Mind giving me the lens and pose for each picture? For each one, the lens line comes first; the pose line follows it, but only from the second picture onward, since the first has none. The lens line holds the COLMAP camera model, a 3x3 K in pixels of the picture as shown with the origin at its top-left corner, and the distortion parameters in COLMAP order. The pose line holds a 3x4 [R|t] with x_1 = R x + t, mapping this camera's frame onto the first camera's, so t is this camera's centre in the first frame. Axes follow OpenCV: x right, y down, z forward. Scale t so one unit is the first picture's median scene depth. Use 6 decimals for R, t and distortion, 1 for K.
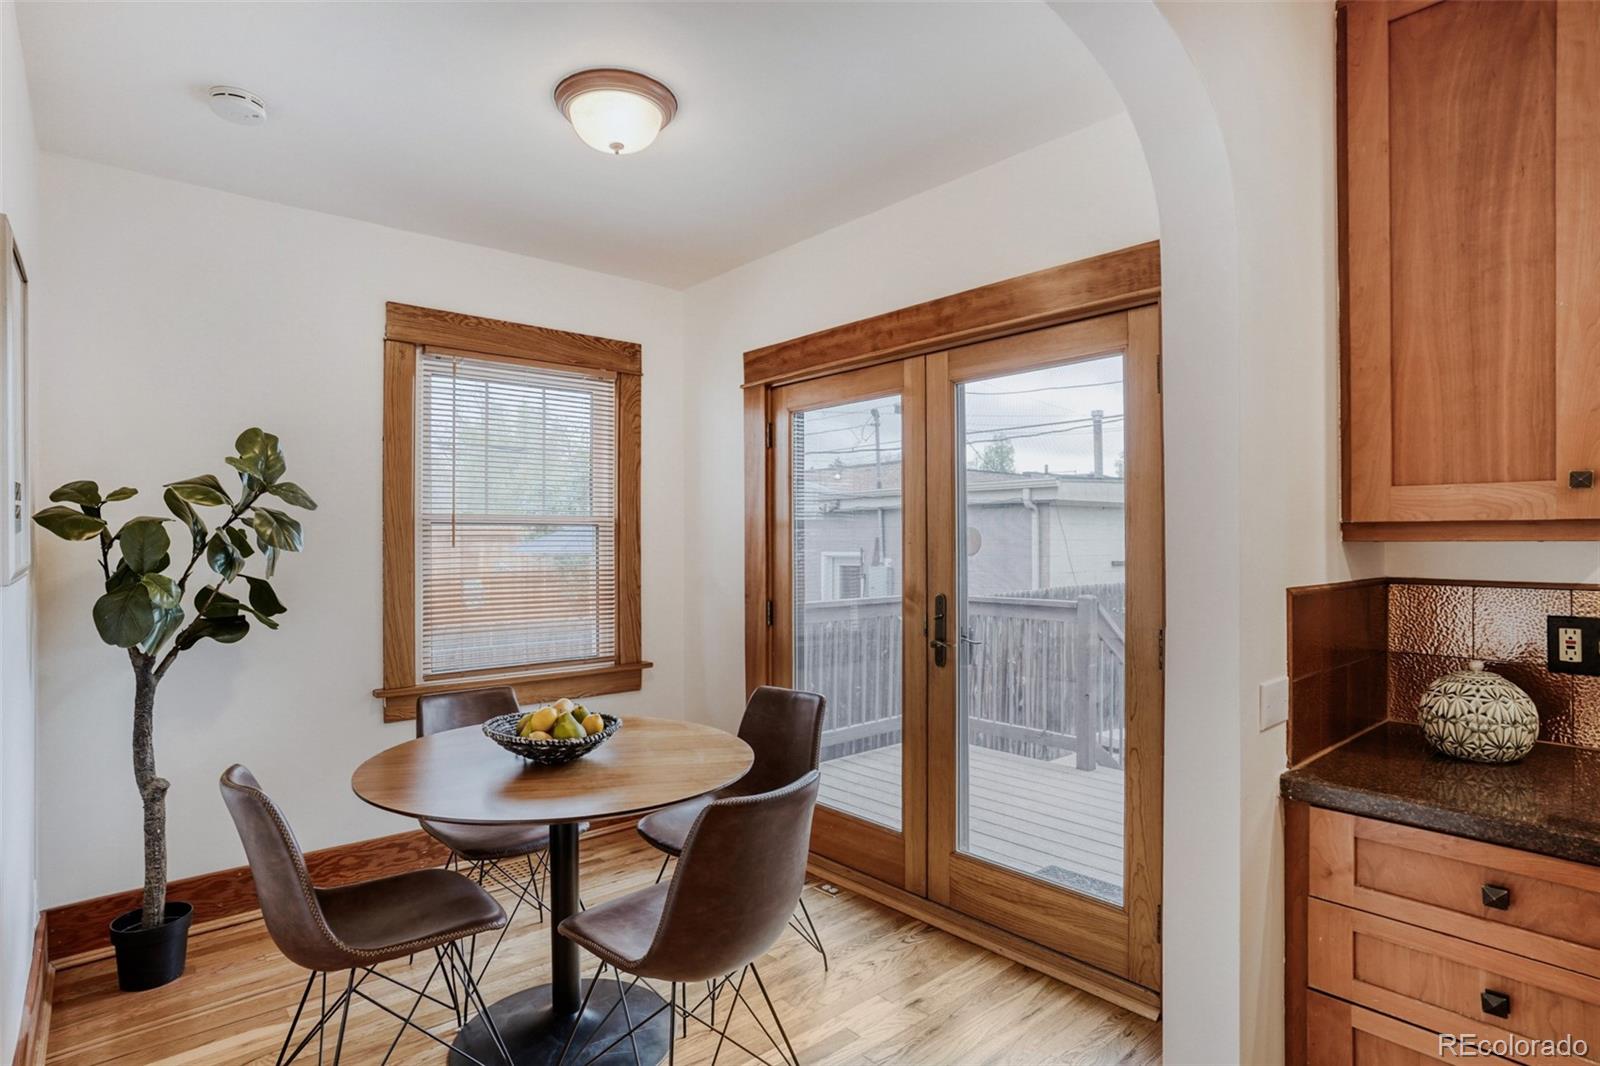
lens RADIAL K [[852.5, 0, 799.5], [0, 852.5, 539.7], [0, 0, 1]] dist [-0.073154, 0.055676]
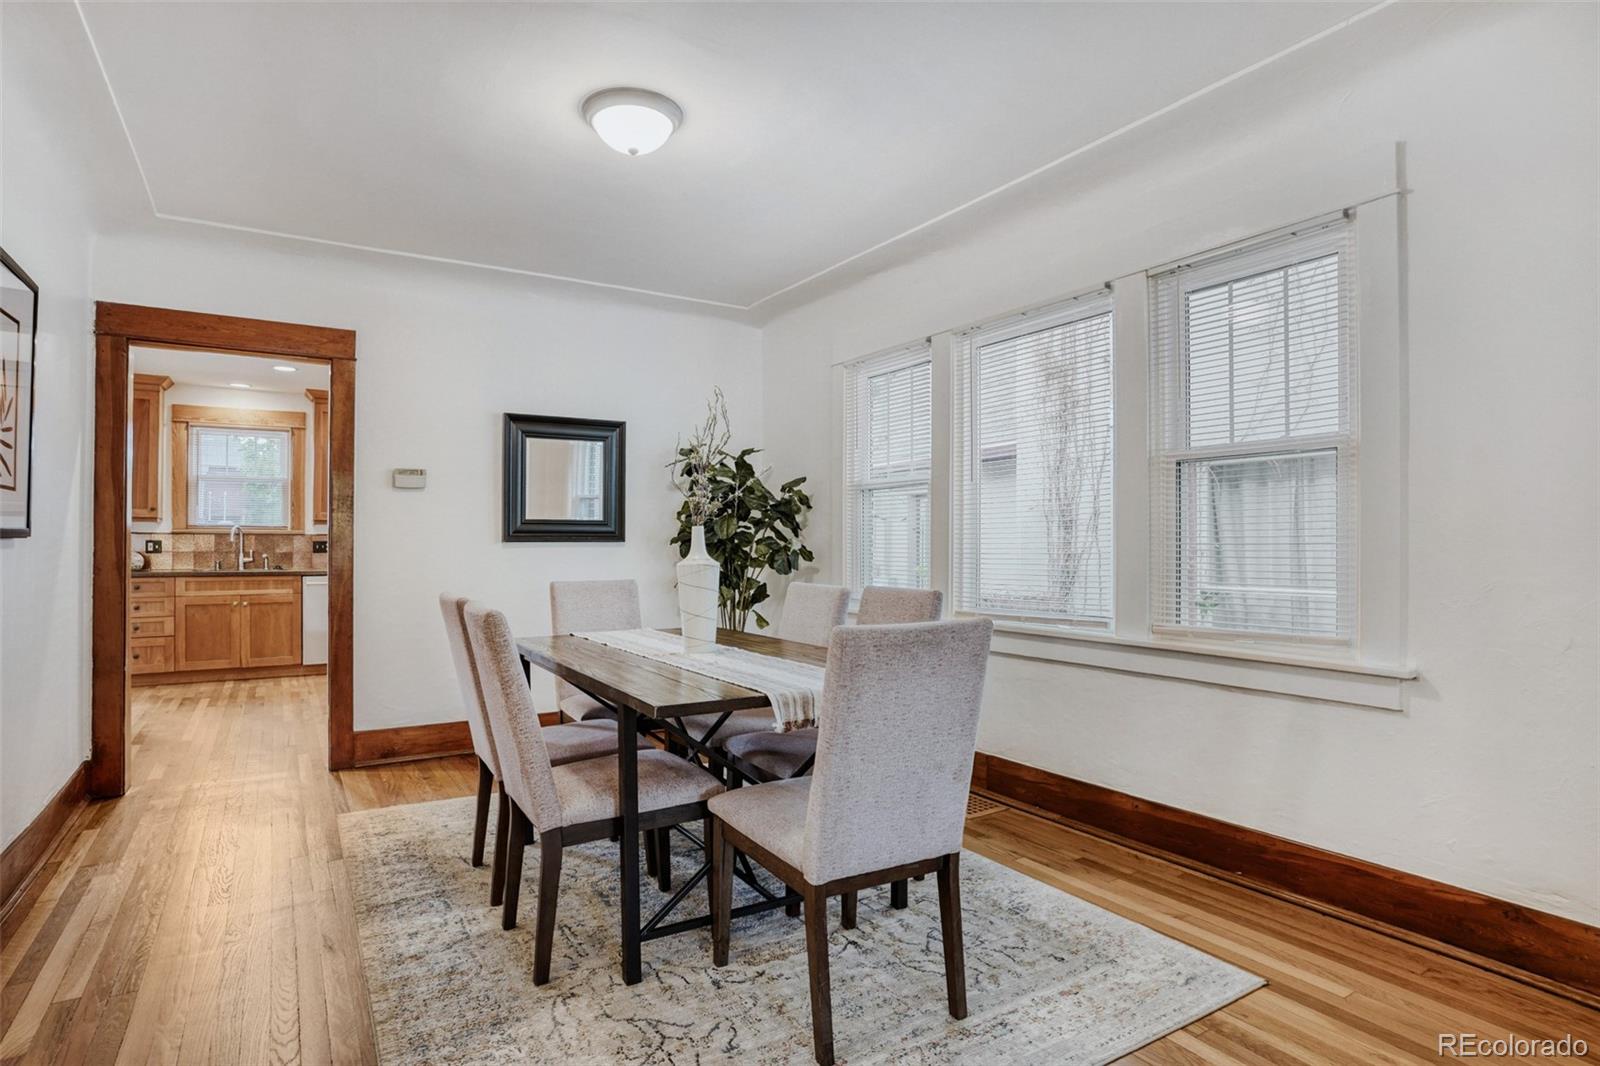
lens RADIAL K [[841.0, 0, 794.8], [0, 841.0, 540.4], [0, 0, 1]] dist [-0.066941, 0.037443]
pose [[0.161869, 0.012560, 0.986732, -2.697418], [-0.001471, 0.999921, -0.012487, 0.138323], [-0.986811, 0.000570, 0.161875, -2.957610]]
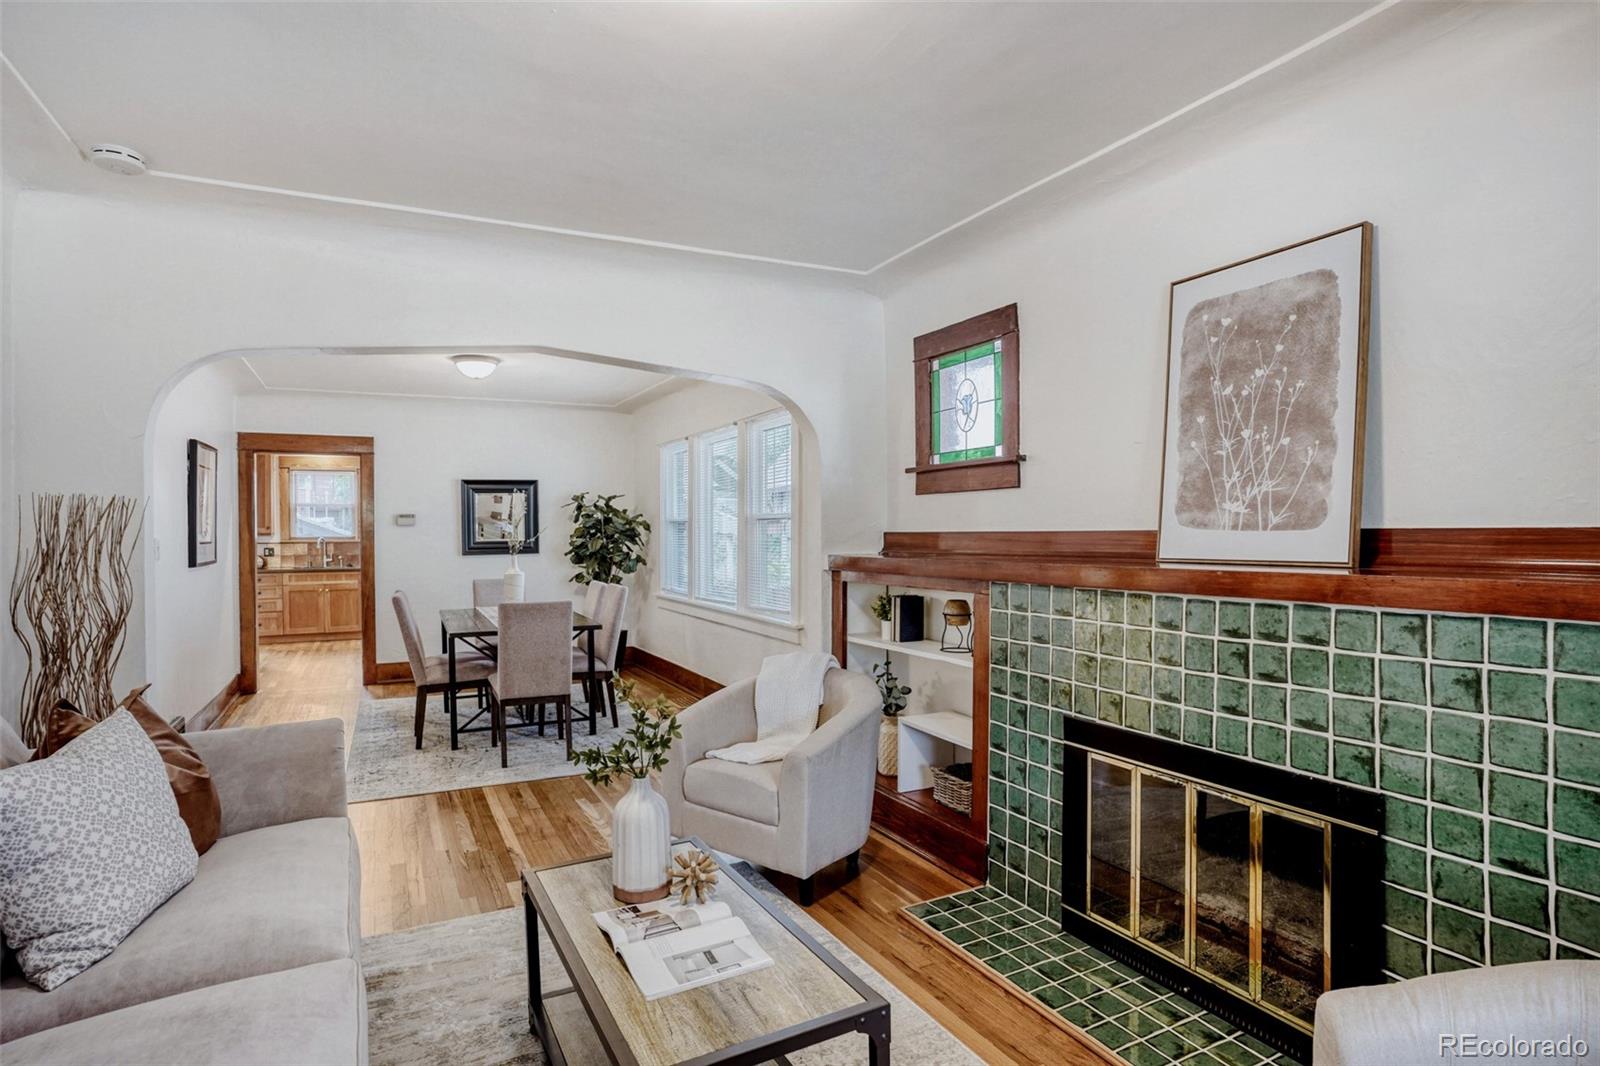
lens RADIAL K [[852.5, 0, 799.5], [0, 852.5, 539.7], [0, 0, 1]] dist [-0.073154, 0.055676]
pose [[0.259191, -0.008908, 0.965785, -4.220660], [0.004300, 0.999958, 0.008069, -0.006362], [-0.965816, 0.002062, 0.259219, -4.625776]]
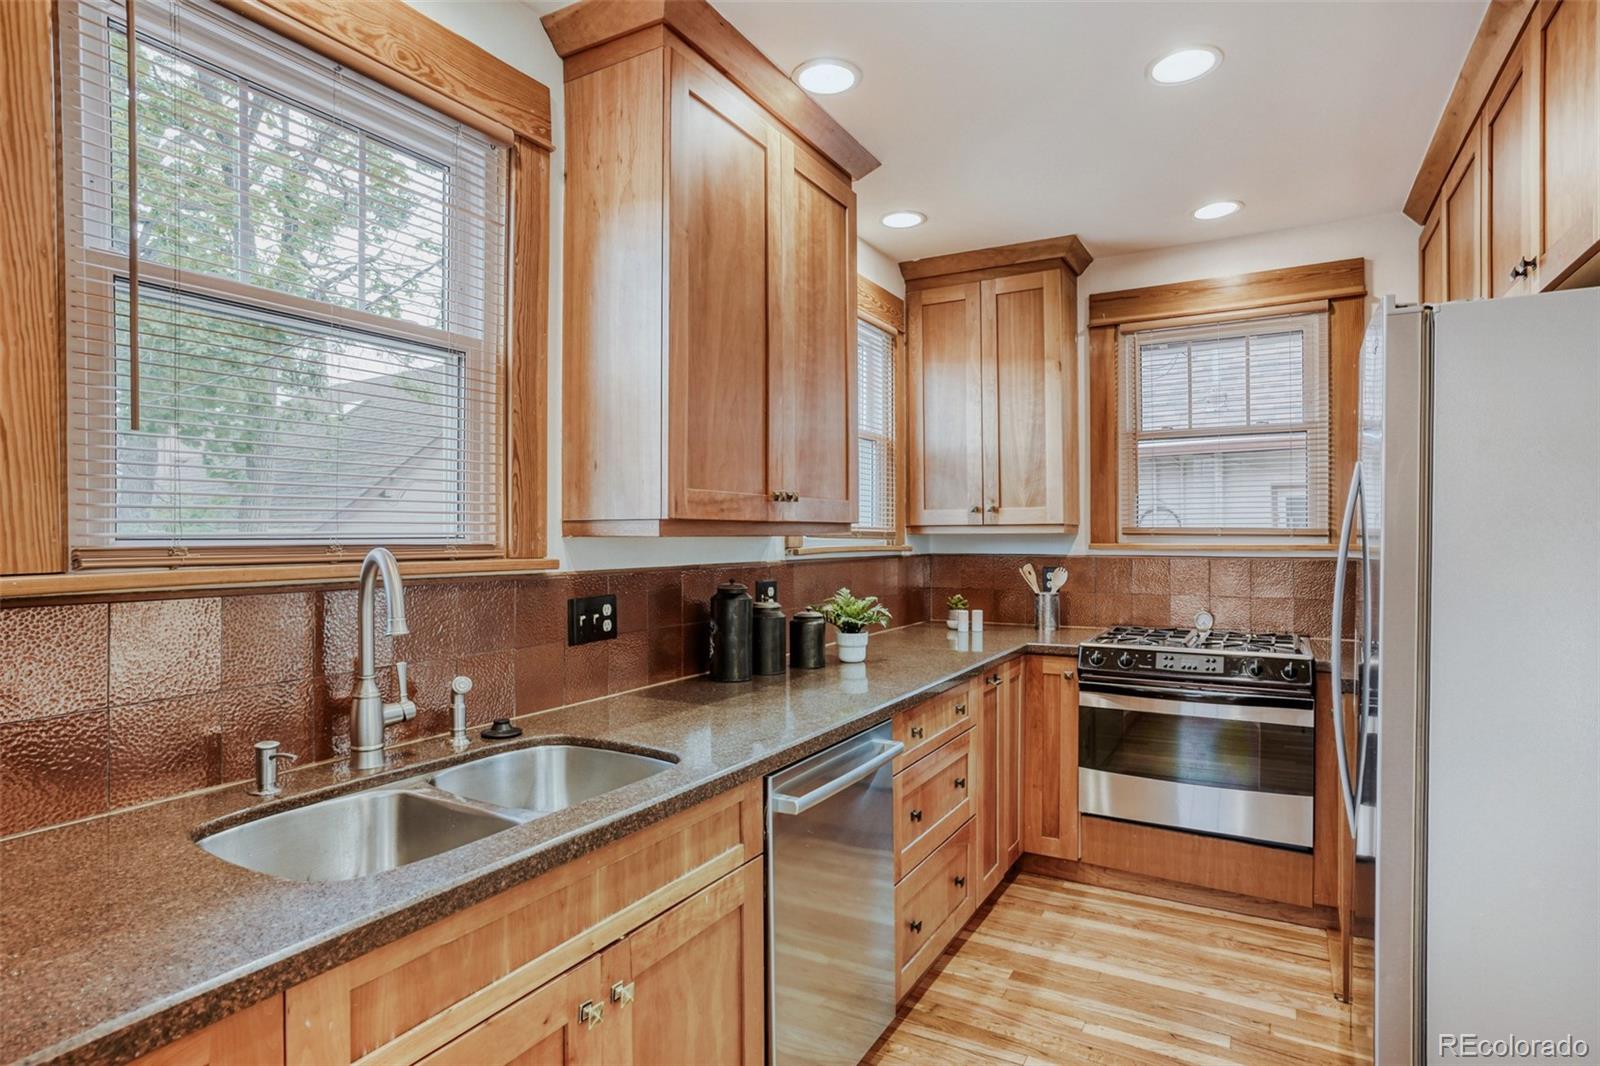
lens RADIAL K [[841.0, 0, 794.8], [0, 841.0, 540.4], [0, 0, 1]] dist [-0.066941, 0.037443]
pose [[-0.306752, -0.002298, 0.951787, 0.141313], [0.002314, 0.999992, 0.003160, 0.001951], [-0.951787, 0.003172, -0.306745, 0.439425]]
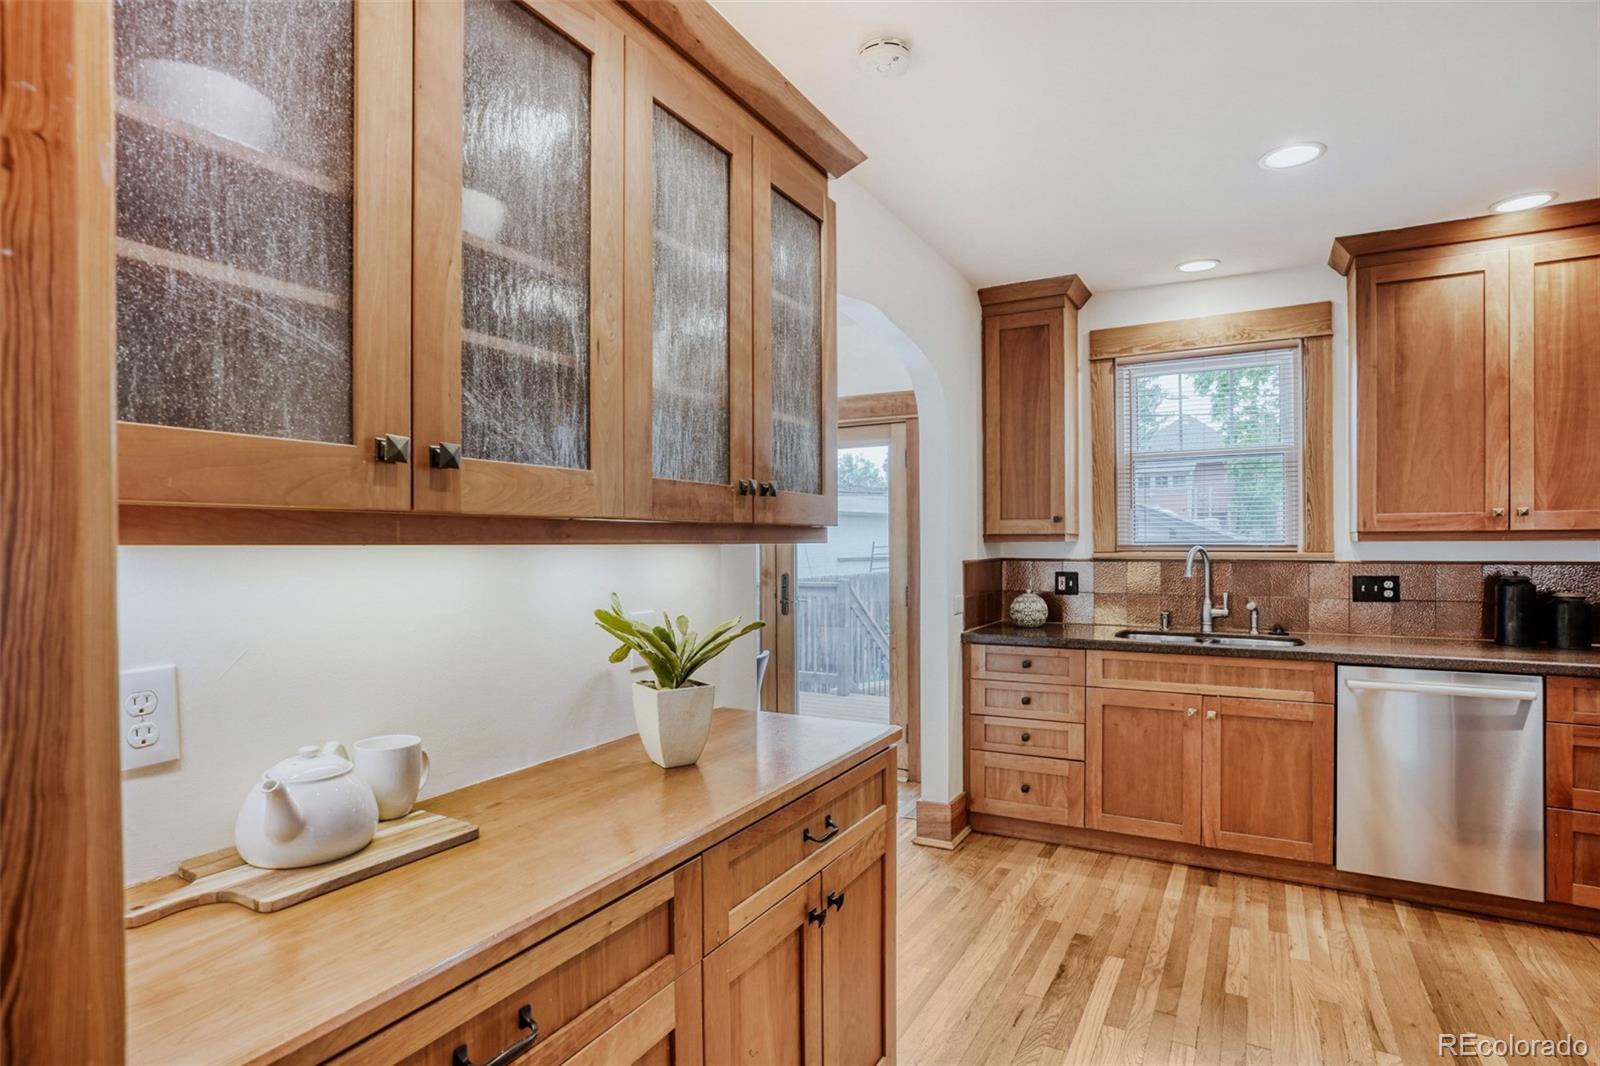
lens RADIAL K [[841.0, 0, 794.8], [0, 841.0, 540.4], [0, 0, 1]] dist [-0.066941, 0.037443]
pose [[0.947283, -0.001300, 0.320397, -0.638836], [0.001488, 0.999999, -0.000341, -0.003243], [-0.320396, 0.000800, 0.947283, -1.114361]]
